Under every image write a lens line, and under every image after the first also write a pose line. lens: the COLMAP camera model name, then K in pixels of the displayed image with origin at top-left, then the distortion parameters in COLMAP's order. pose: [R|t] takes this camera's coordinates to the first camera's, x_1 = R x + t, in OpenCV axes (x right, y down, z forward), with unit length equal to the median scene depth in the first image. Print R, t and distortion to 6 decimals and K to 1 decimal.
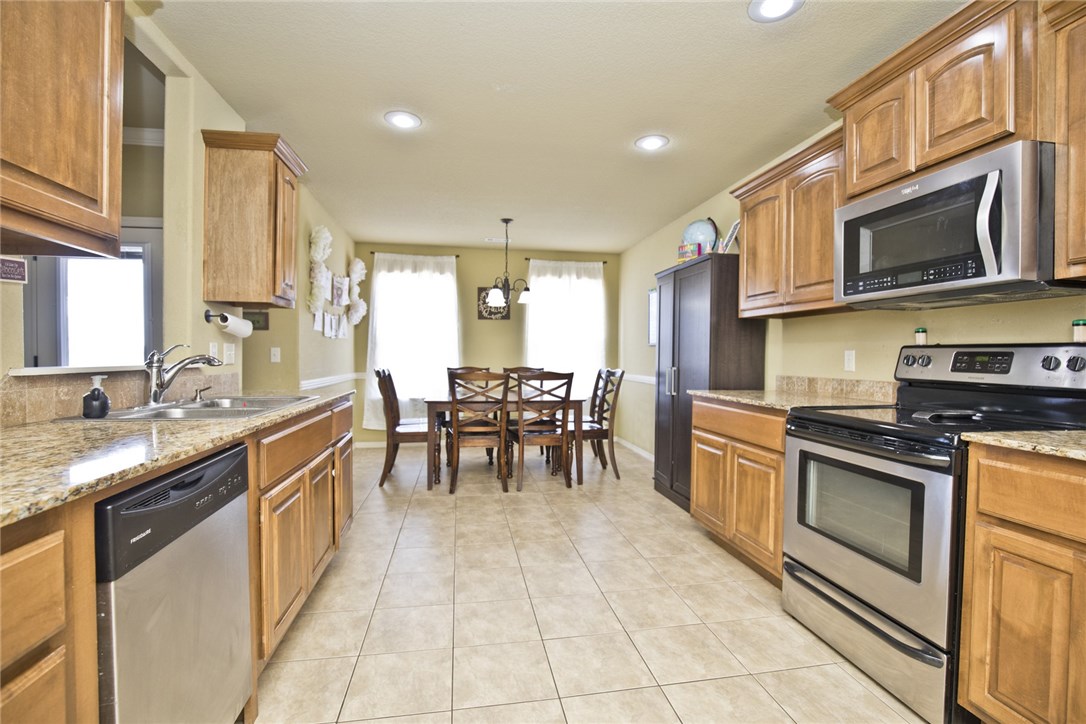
lens RADIAL K [[500.6, 0, 550.7], [0, 500.6, 362.0], [0, 0, 1]] dist [-0.033454, 0.004175]
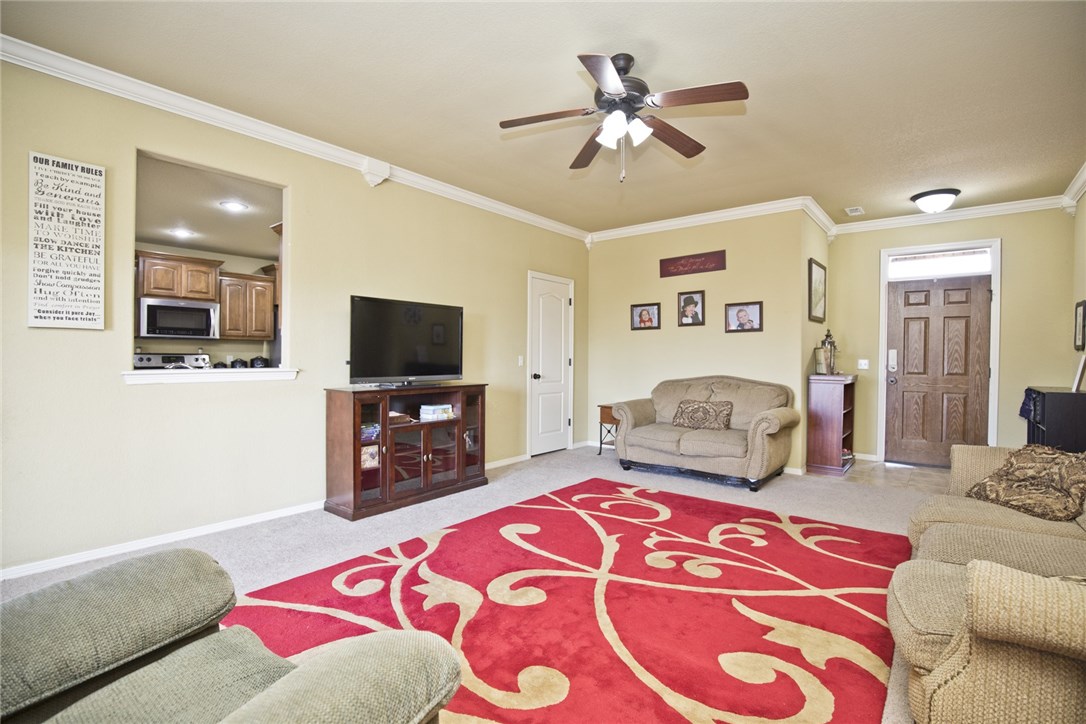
lens RADIAL K [[500.6, 0, 549.2], [0, 500.6, 359.8], [0, 0, 1]] dist [-0.033454, 0.004175]
pose [[-0.645184, -0.018816, 0.763796, -2.628442], [-0.002189, 0.999738, 0.022779, -0.064393], [-0.764024, 0.013024, -0.645056, 1.049890]]
